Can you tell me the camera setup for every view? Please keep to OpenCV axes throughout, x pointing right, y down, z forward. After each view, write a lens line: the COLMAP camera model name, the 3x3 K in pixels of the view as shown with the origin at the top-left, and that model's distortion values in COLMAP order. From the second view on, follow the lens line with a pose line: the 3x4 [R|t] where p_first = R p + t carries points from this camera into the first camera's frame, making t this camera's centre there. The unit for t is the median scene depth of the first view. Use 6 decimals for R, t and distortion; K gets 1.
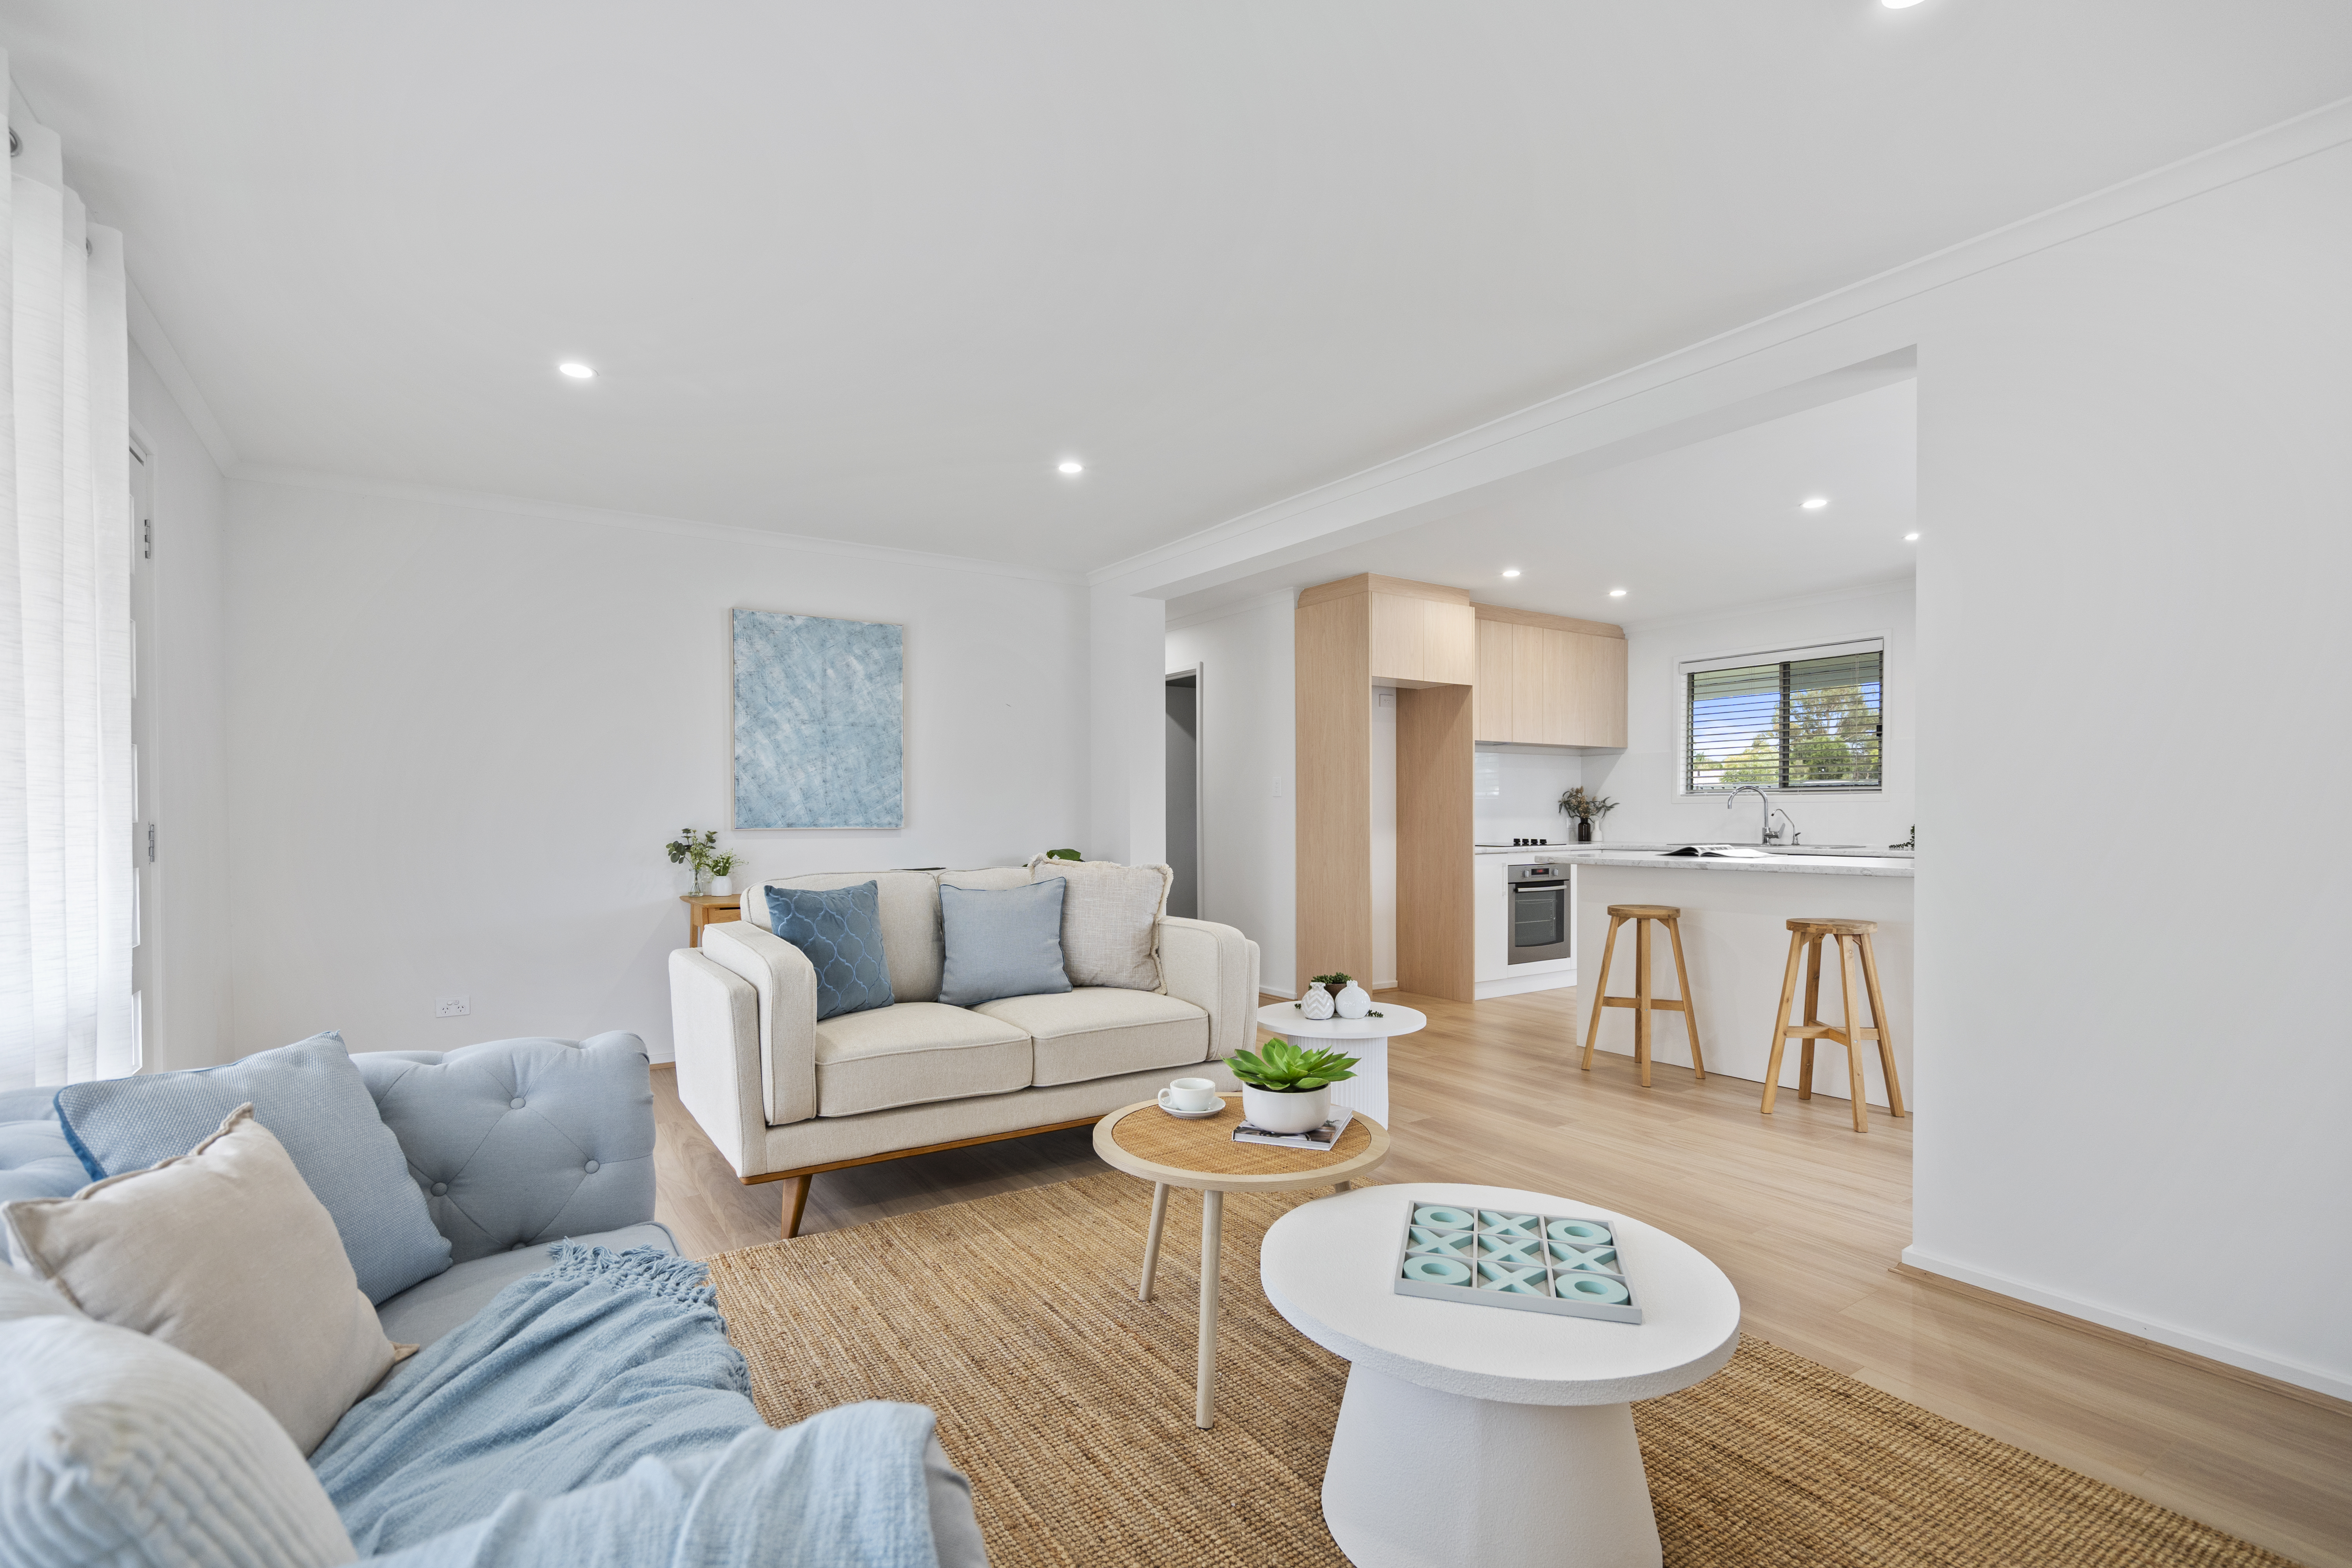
lens RADIAL K [[1070.7, 0, 1160.0], [0, 1070.7, 826.7], [0, 0, 1]] dist [-0.009240, 0.000831]
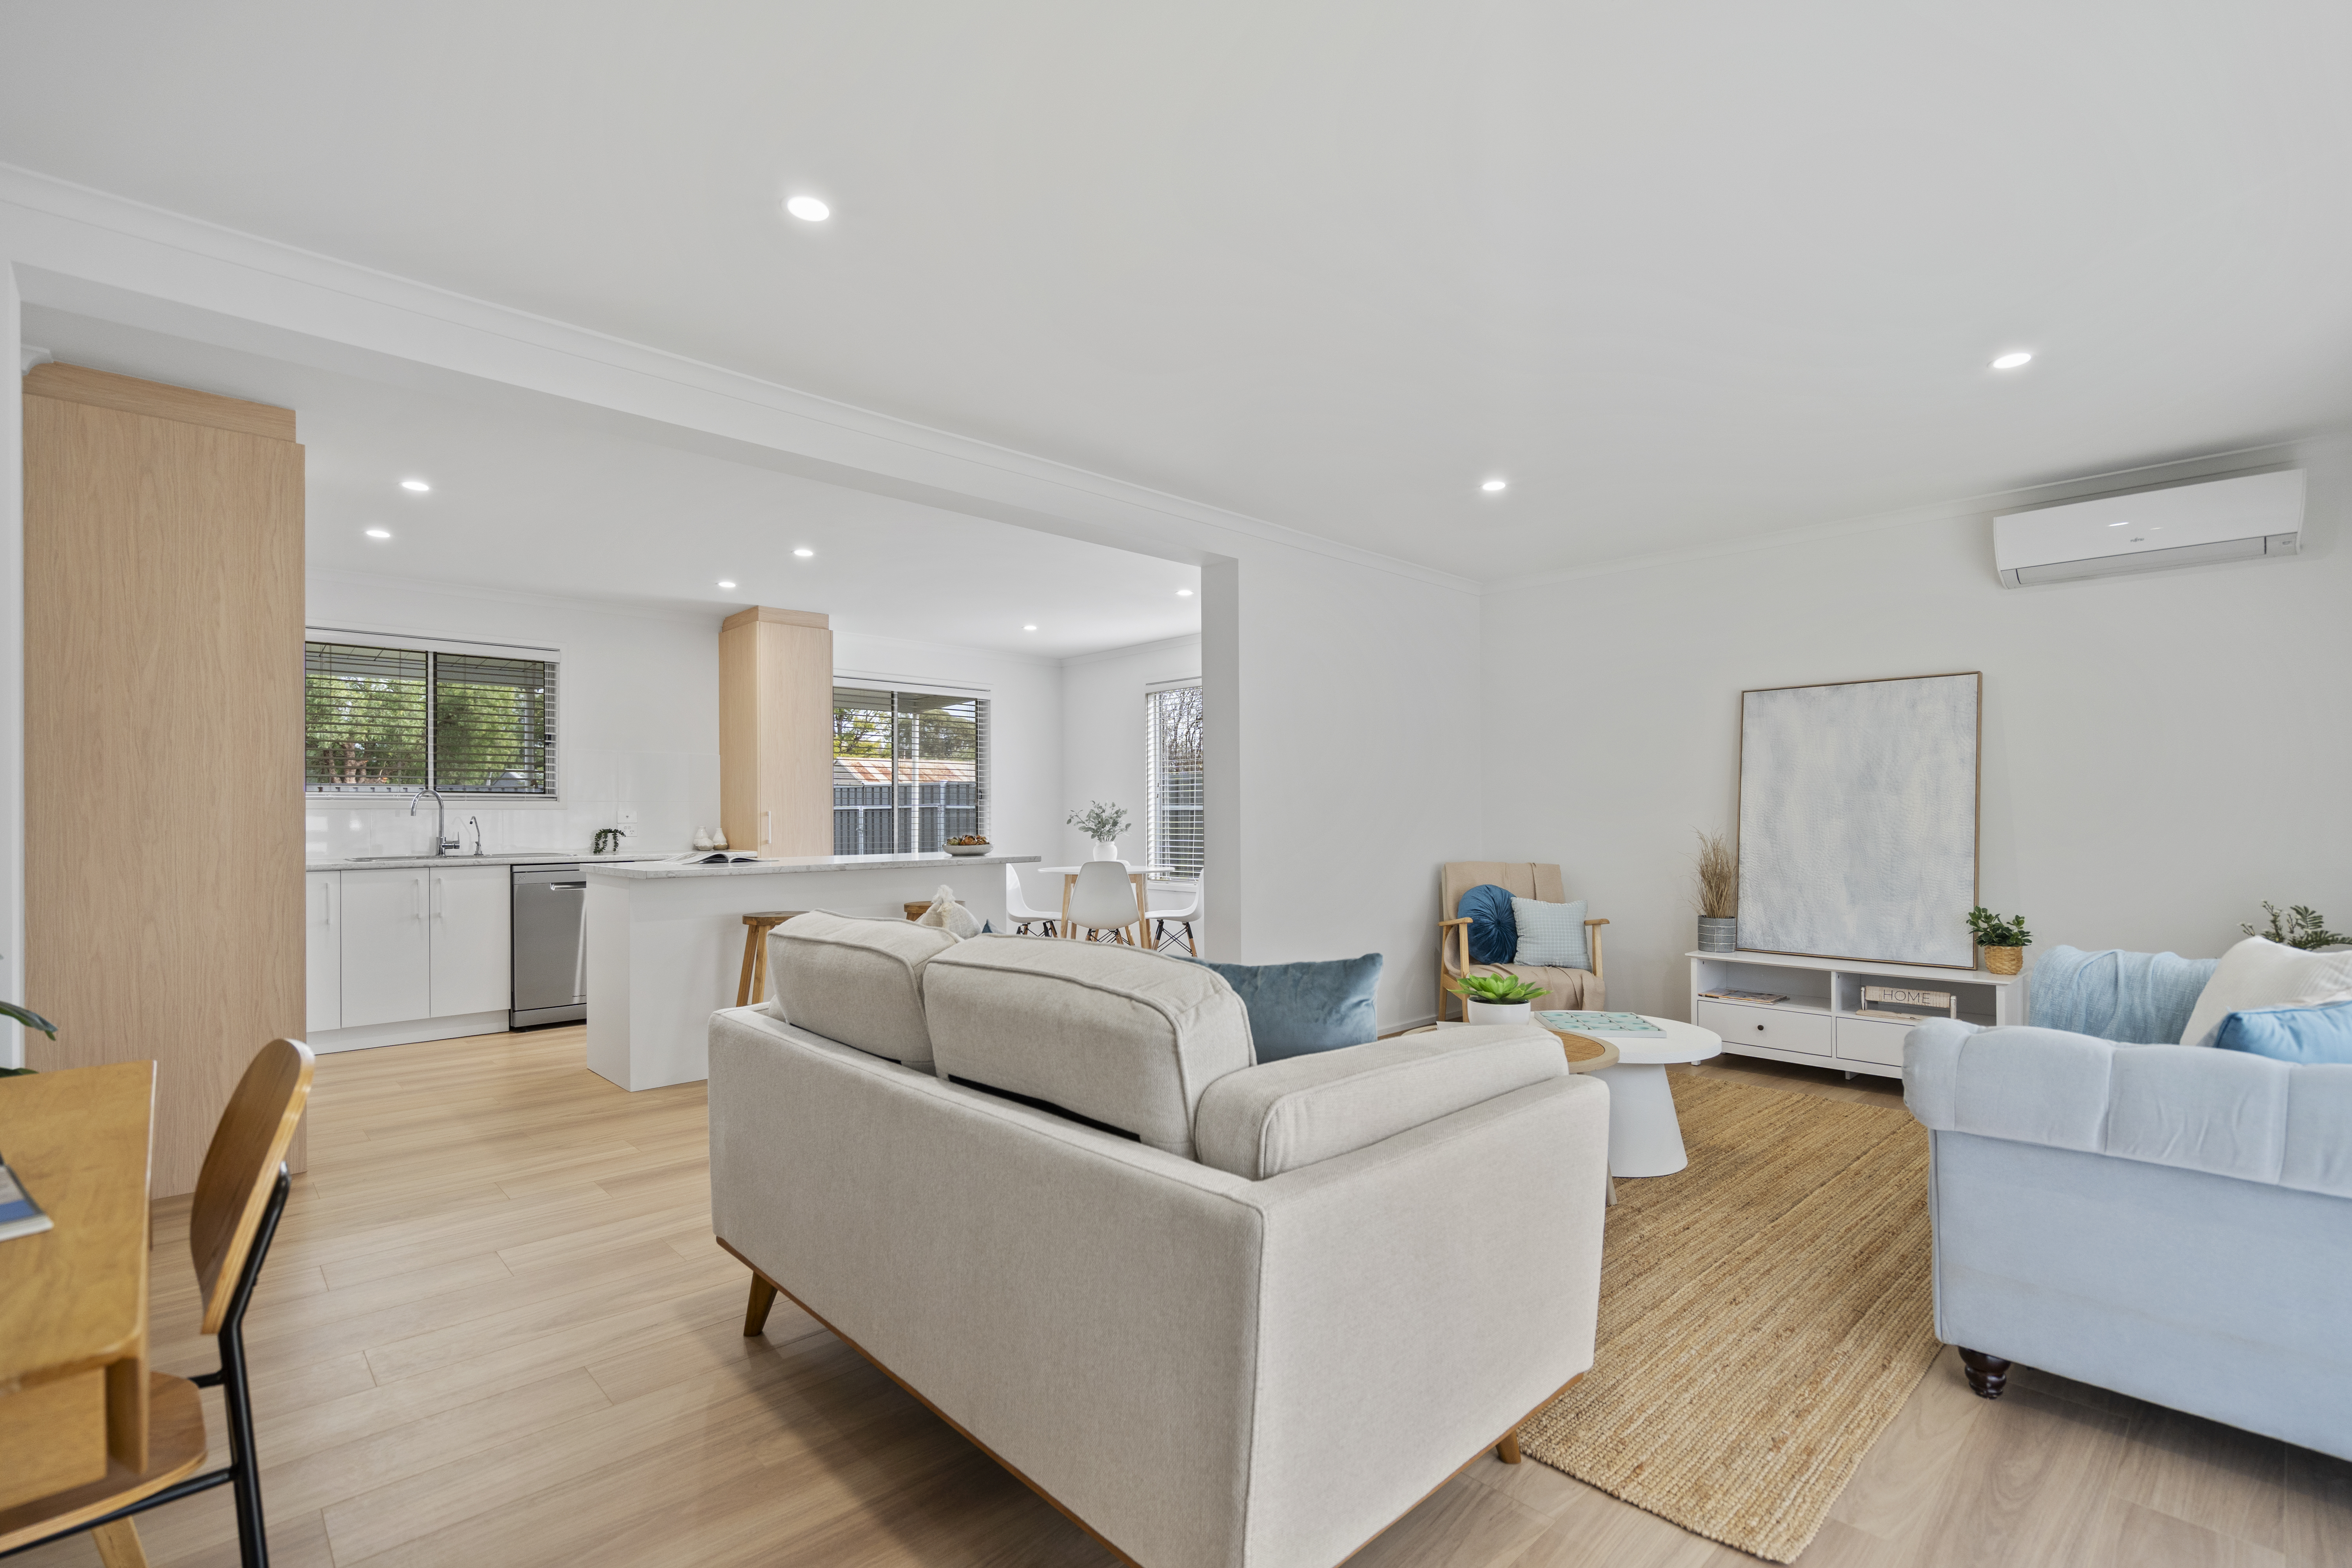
lens RADIAL K [[1070.7, 0, 1192.7], [0, 1070.7, 820.6], [0, 0, 1]] dist [-0.009240, 0.000831]
pose [[-0.199788, -0.002434, 0.979836, -0.523151], [0.016008, 0.999855, 0.005747, -0.009938], [-0.979708, 0.016834, -0.199720, 0.693183]]
